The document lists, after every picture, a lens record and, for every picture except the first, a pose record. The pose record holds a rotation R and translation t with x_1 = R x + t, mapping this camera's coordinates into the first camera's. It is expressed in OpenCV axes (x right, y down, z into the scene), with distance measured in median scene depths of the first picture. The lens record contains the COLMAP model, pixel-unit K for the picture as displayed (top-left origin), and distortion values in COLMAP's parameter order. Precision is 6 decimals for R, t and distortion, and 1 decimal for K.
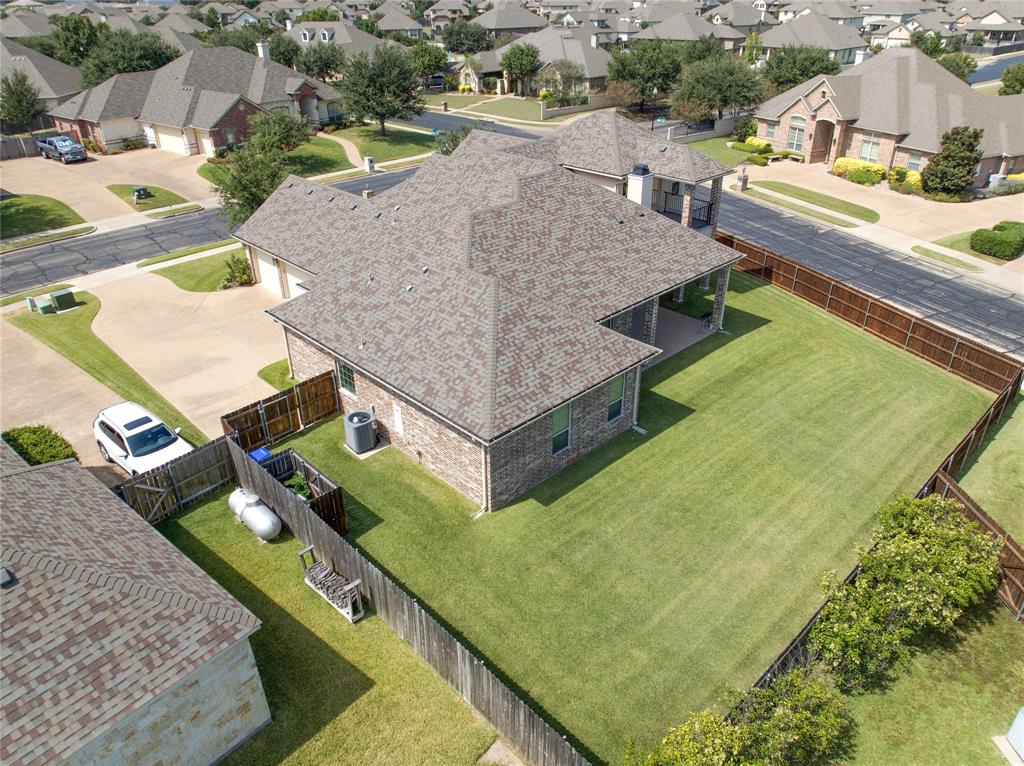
lens RADIAL K [[723.2, 0, 513.5], [0, 723.2, 383.4], [0, 0, 1]] dist [-0.046367, 0.015042]
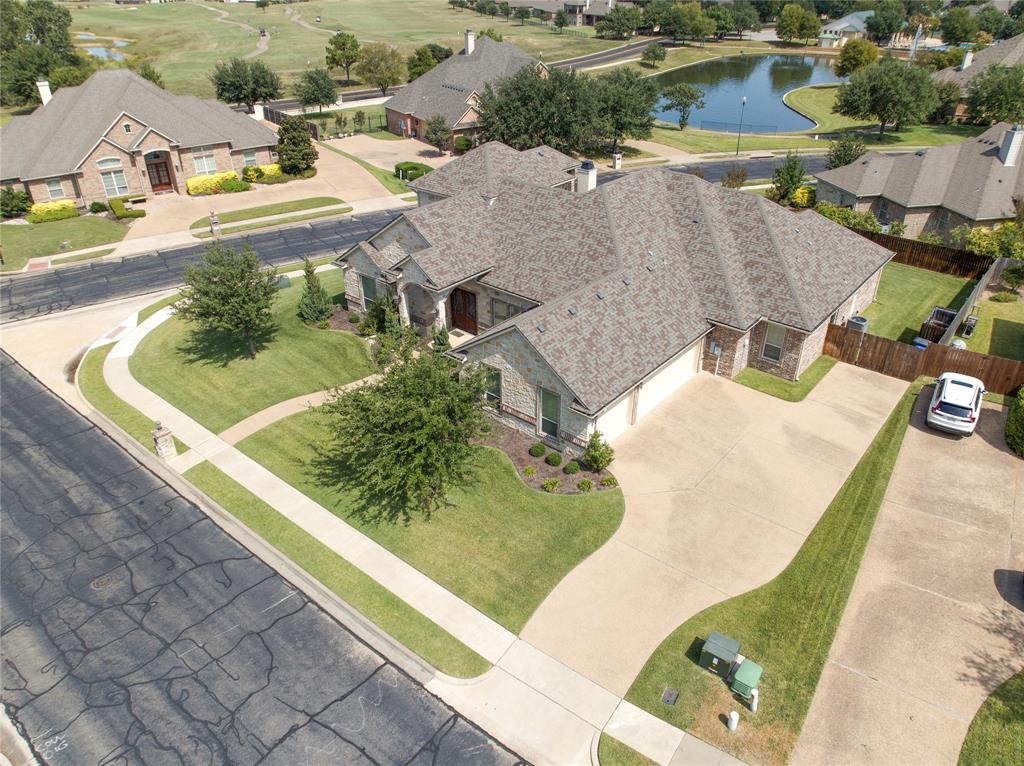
lens RADIAL K [[723.2, 0, 510.1], [0, 723.2, 382.7], [0, 0, 1]] dist [-0.046367, 0.015042]
pose [[-0.094550, -0.504667, 0.858121, -0.721310], [0.490289, 0.726590, 0.481334, -0.453076], [-0.866416, 0.466238, 0.178734, 0.685582]]
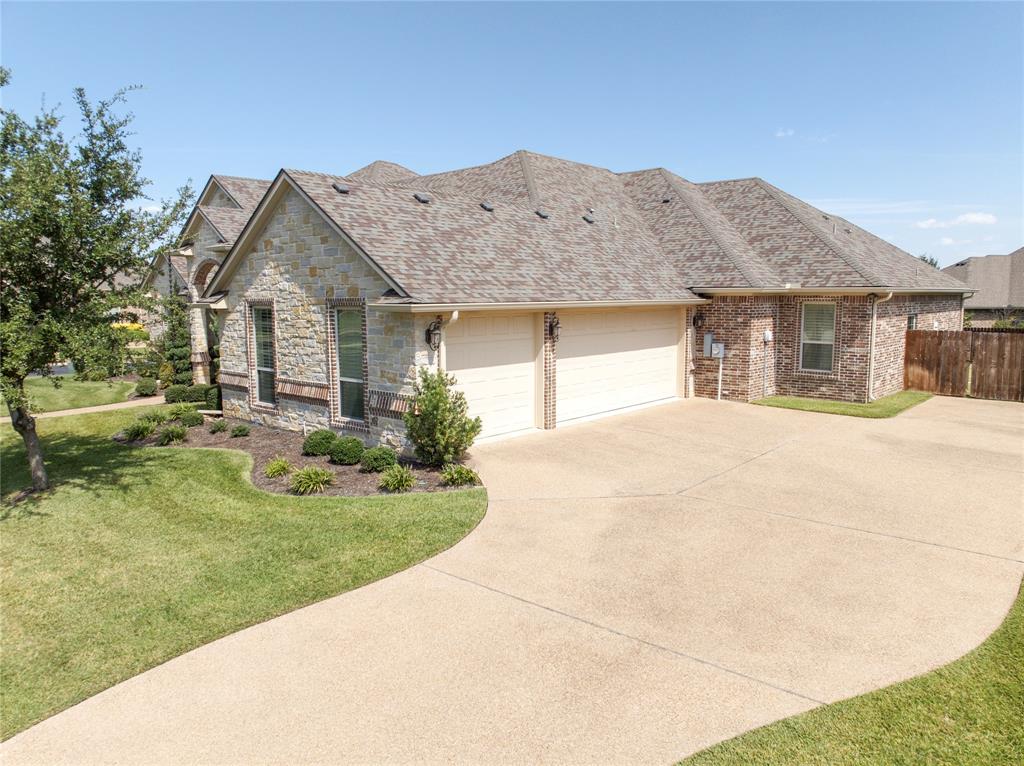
lens RADIAL K [[719.5, 0, 515.6], [0, 719.5, 382.1], [0, 0, 1]] dist [-0.033702, 0.003097]
pose [[-0.076566, -0.116503, 0.990235, -0.512139], [0.491333, 0.859785, 0.139145, -0.149547], [-0.867600, 0.497189, -0.008589, 0.725434]]
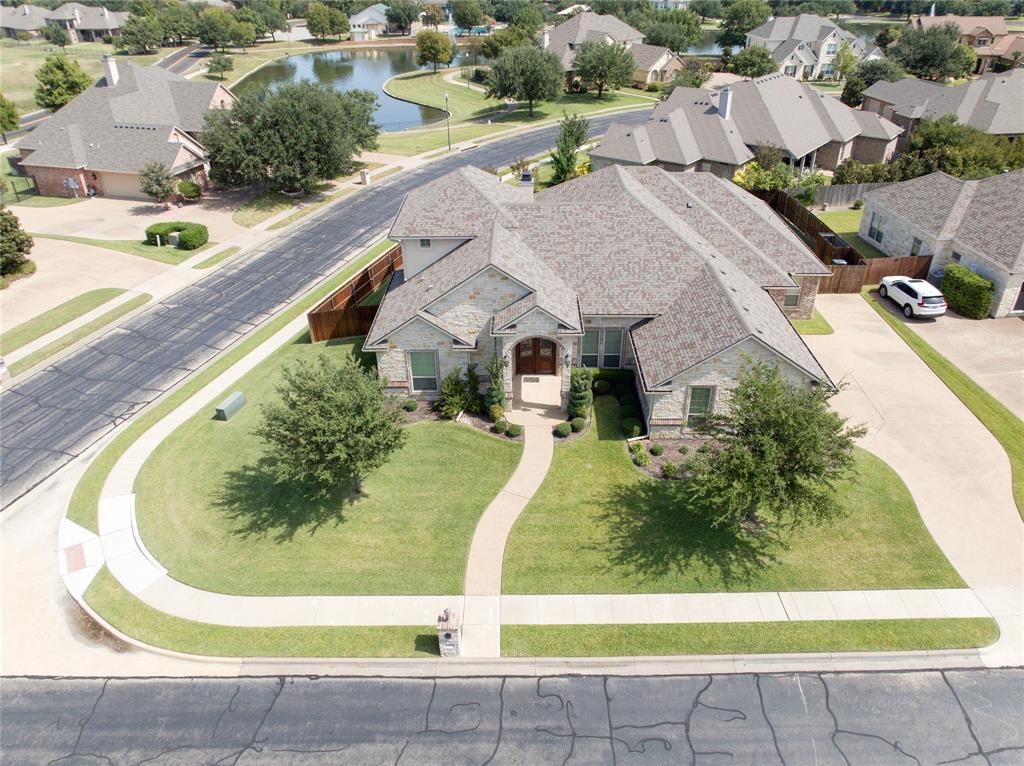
lens RADIAL K [[723.2, 0, 513.0], [0, 723.2, 386.3], [0, 0, 1]] dist [-0.046367, 0.015042]
pose [[-0.708624, -0.357889, 0.608085, -0.450518], [0.354431, 0.564646, 0.745354, -0.665439], [-0.610107, 0.743700, -0.273275, 1.044333]]
